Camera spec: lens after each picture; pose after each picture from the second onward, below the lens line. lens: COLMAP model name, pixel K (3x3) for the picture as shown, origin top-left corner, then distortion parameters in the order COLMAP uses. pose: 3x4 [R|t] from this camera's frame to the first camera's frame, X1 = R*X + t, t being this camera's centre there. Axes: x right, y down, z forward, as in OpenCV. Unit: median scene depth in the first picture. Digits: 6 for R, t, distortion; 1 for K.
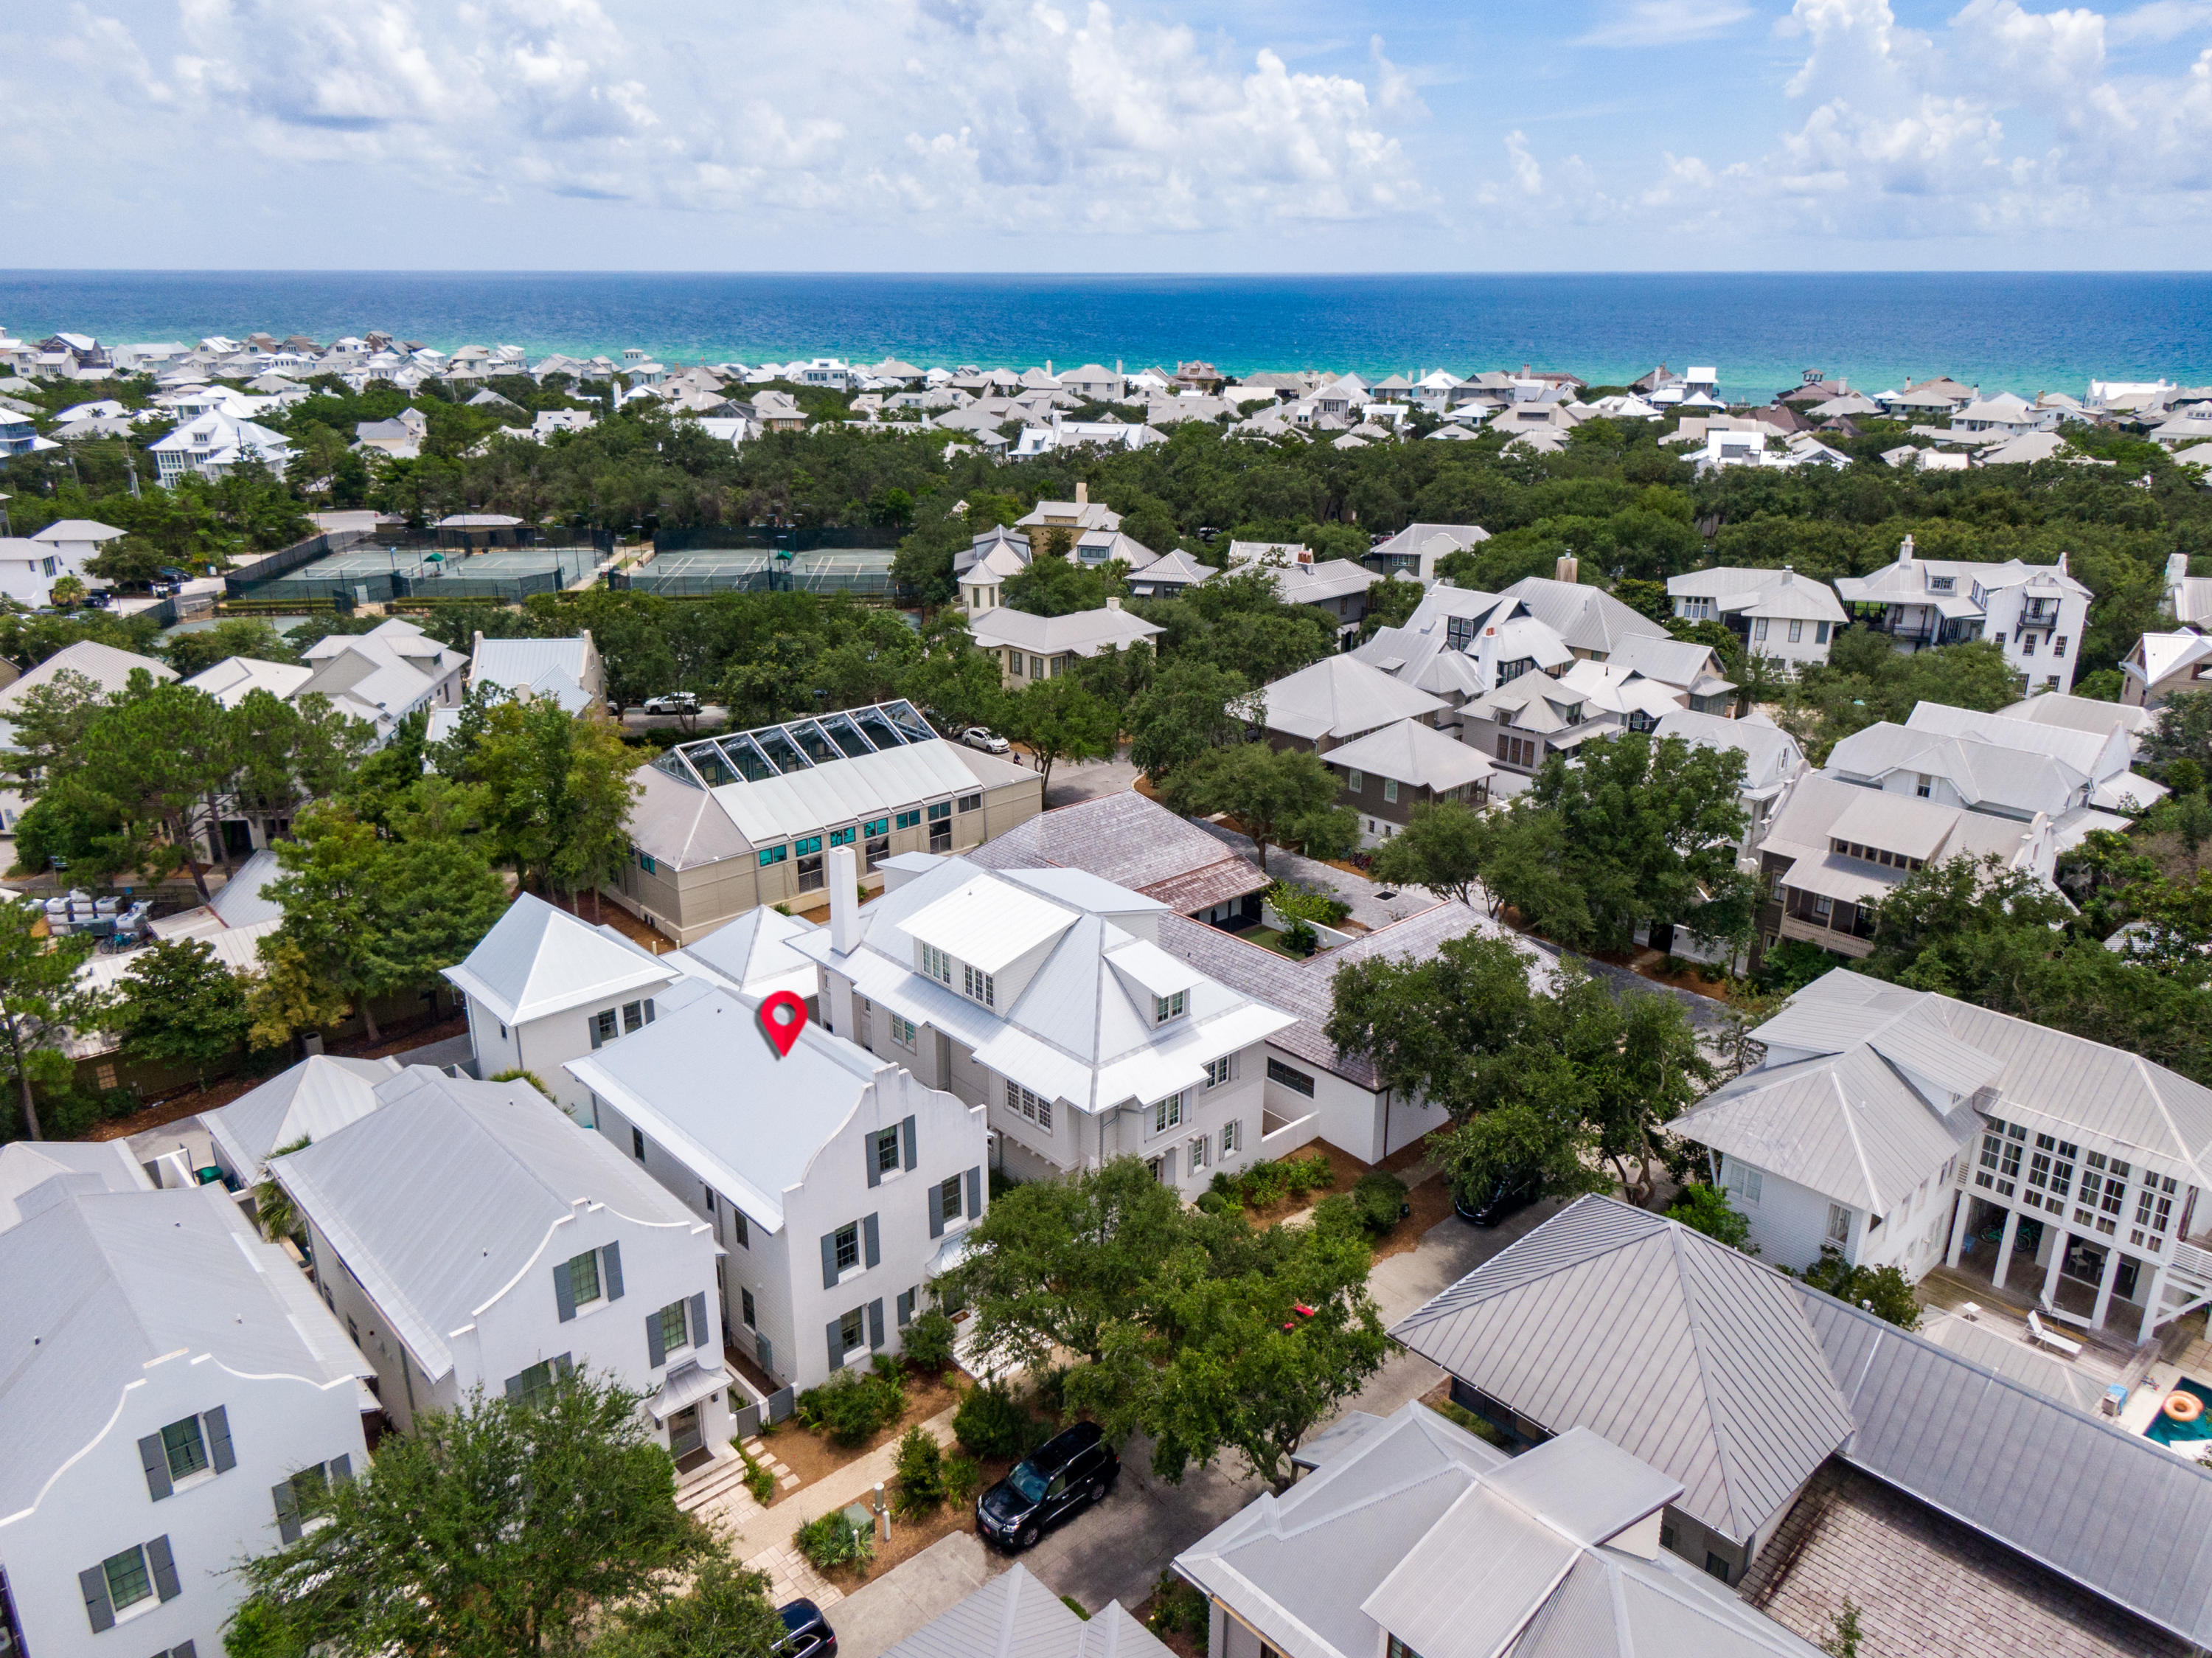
lens RADIAL K [[1614.9, 0, 1102.7], [0, 1614.9, 775.4], [0, 0, 1]] dist [0.038918, -0.055259]
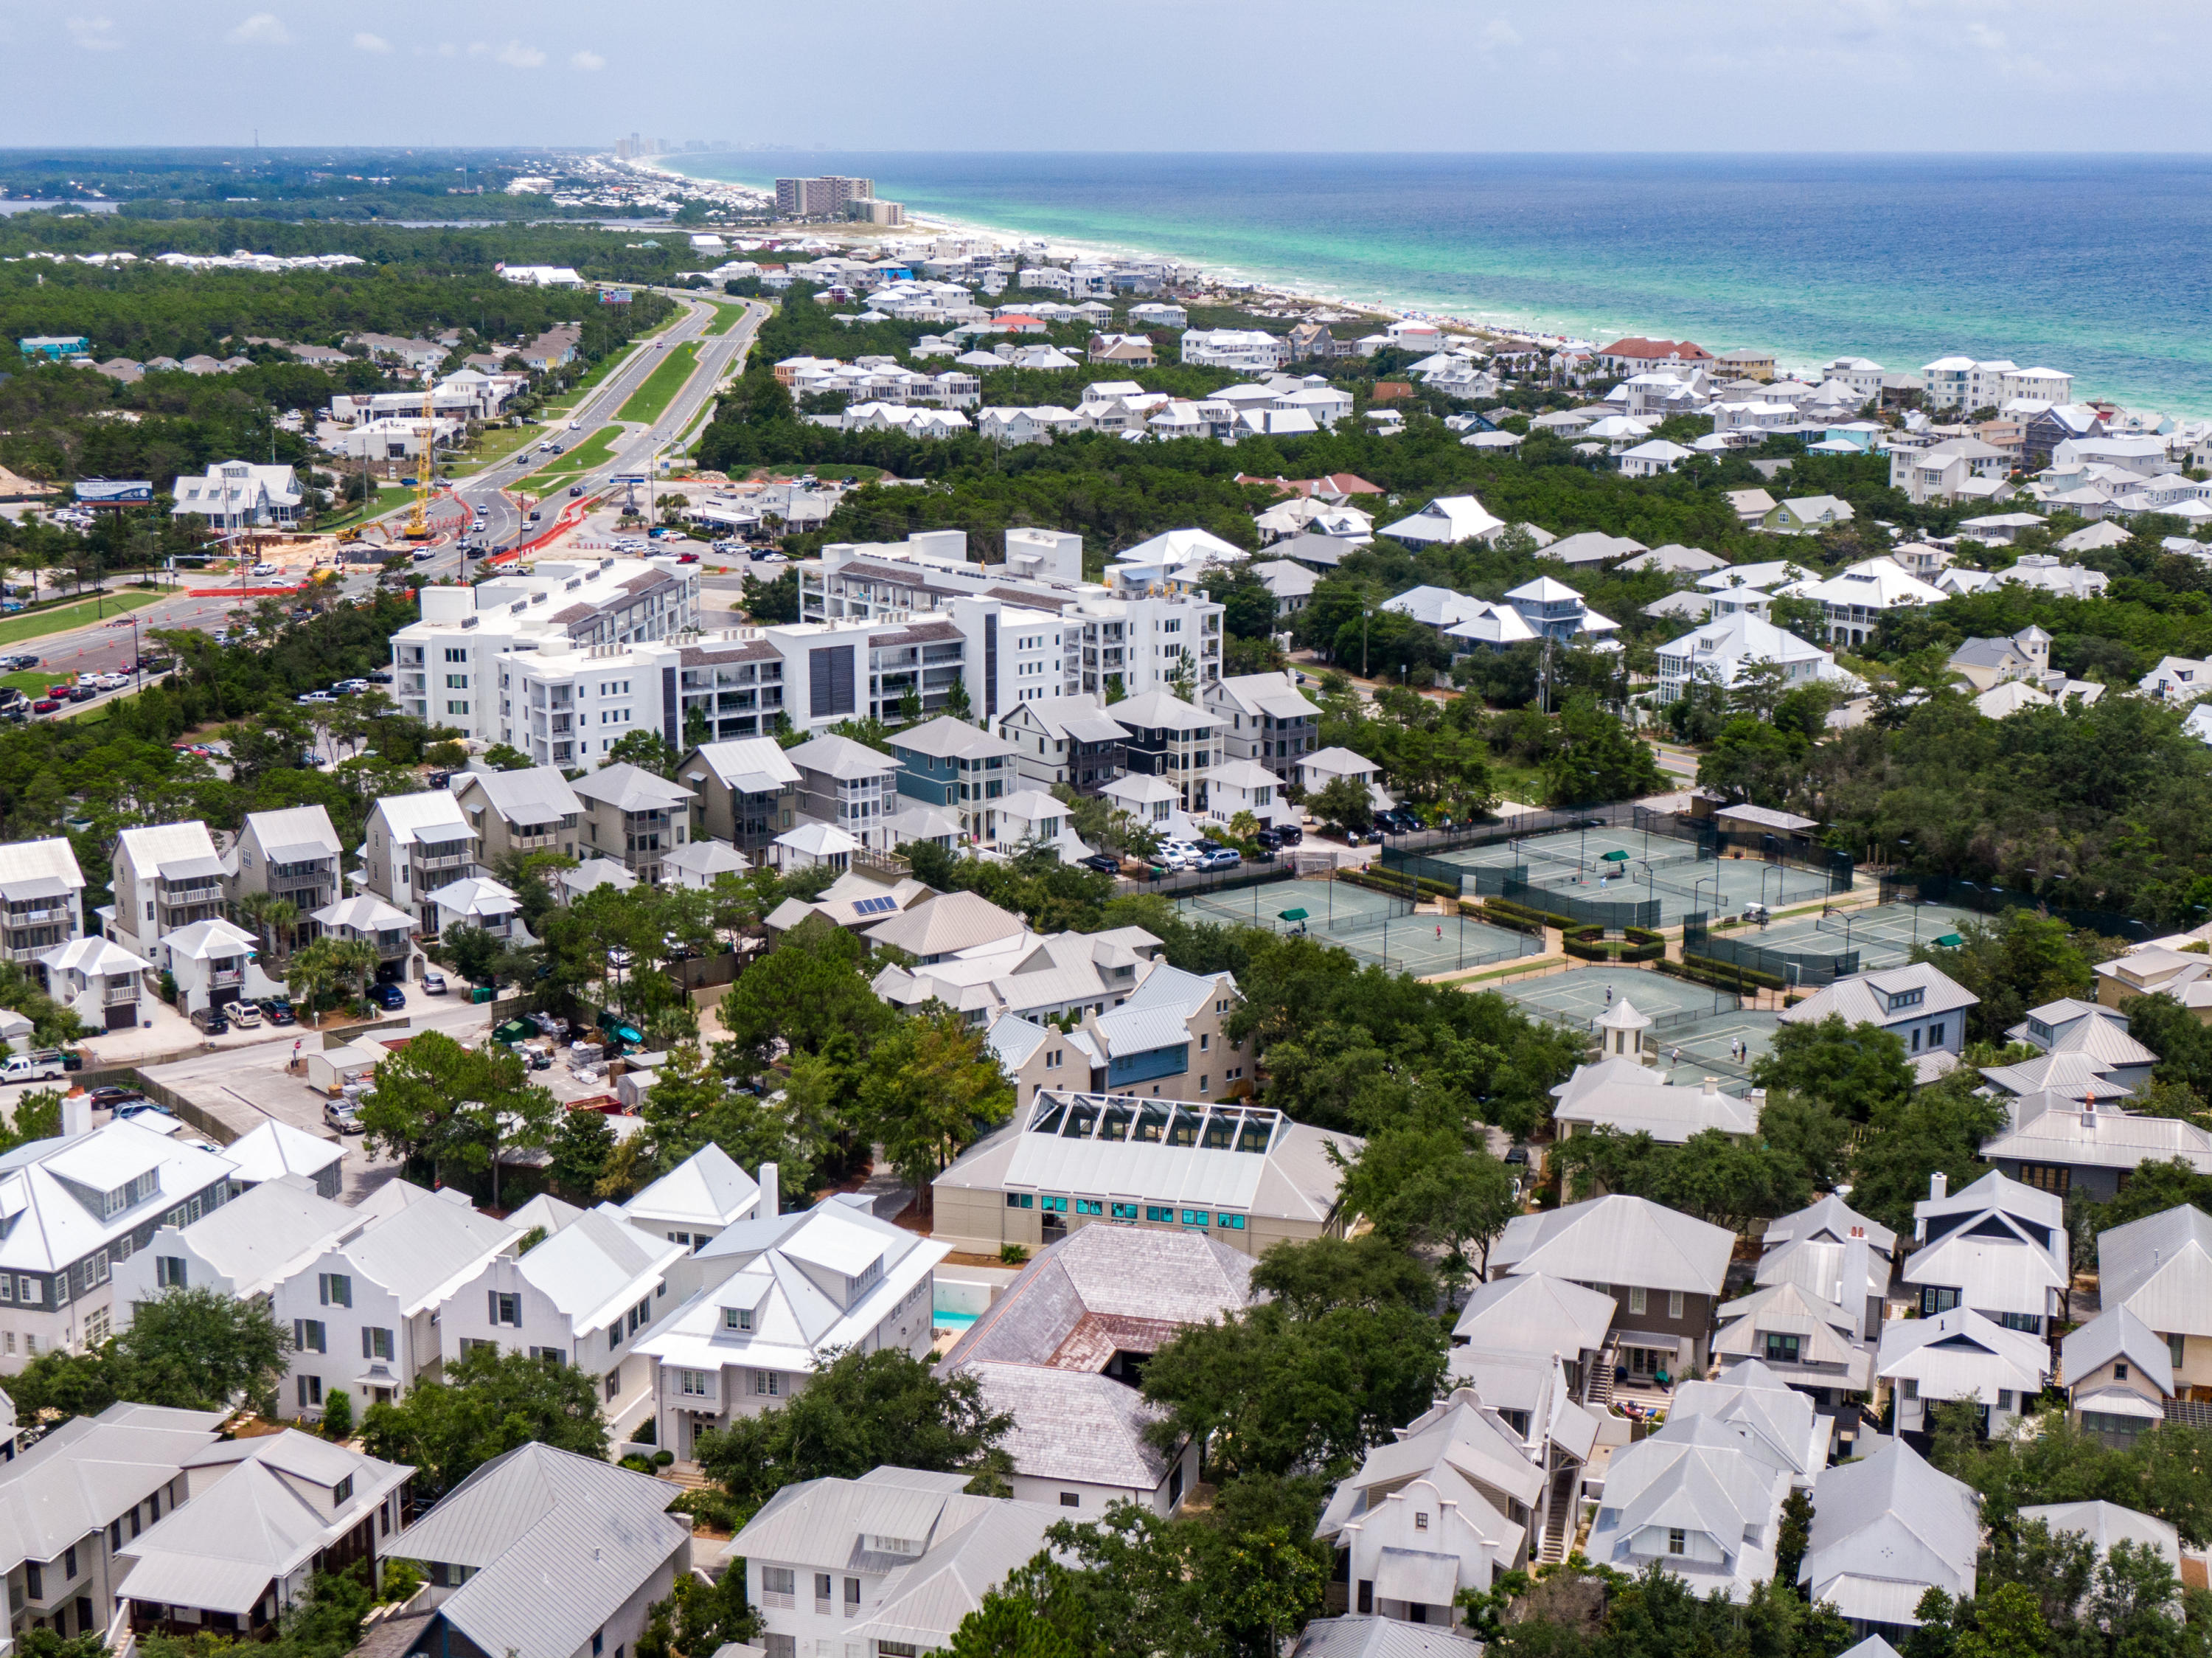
lens RADIAL K [[3198.7, 0, 1067.8], [0, 3198.7, 774.0], [0, 0, 1]] dist [0.021439, 0.000000]
pose [[0.510275, 0.165489, -0.843939, 1.277599], [-0.252972, 0.966780, 0.036622, -0.254643], [0.821964, 0.194806, 0.535188, -0.179449]]
